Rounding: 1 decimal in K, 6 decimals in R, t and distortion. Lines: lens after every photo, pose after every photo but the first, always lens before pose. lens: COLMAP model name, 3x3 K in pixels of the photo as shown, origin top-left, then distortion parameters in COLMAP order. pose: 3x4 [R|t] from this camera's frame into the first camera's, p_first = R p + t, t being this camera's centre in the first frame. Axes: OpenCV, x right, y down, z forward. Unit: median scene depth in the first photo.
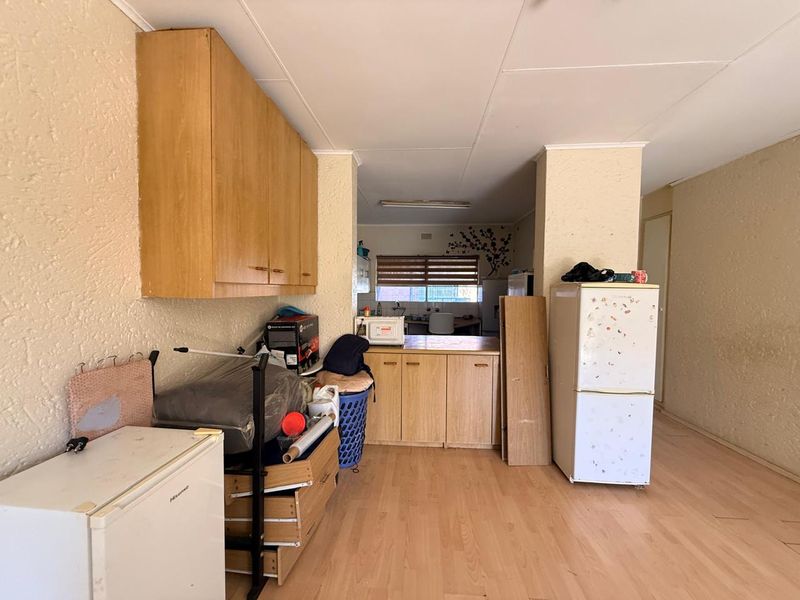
lens RADIAL K [[318.0, 0, 400.7], [0, 318.0, 303.0], [0, 0, 1]] dist [0.000828, 0.000124]
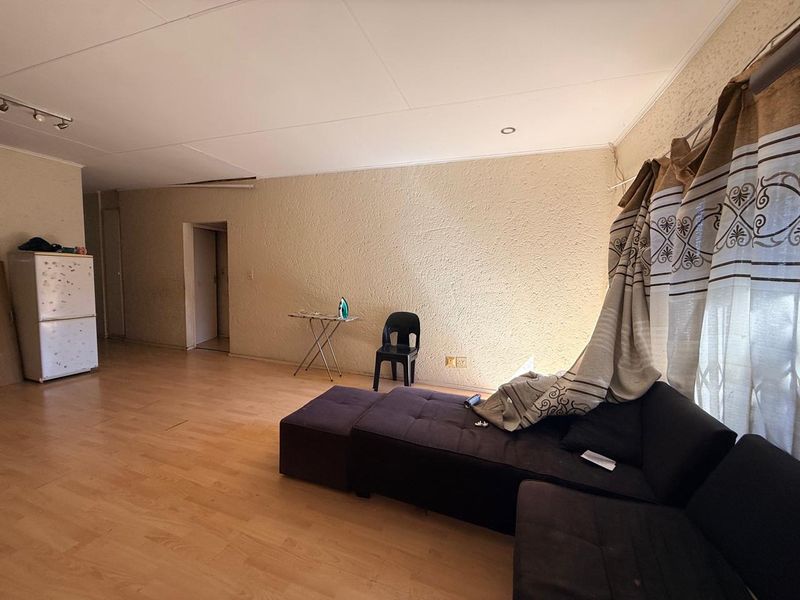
lens RADIAL K [[318.0, 0, 398.2], [0, 318.0, 299.0], [0, 0, 1]] dist [0.000828, 0.000124]
pose [[0.262836, -0.084523, 0.961131, -0.459850], [0.014431, 0.996388, 0.083678, 0.058528], [-0.964732, -0.008123, 0.263107, -1.074470]]
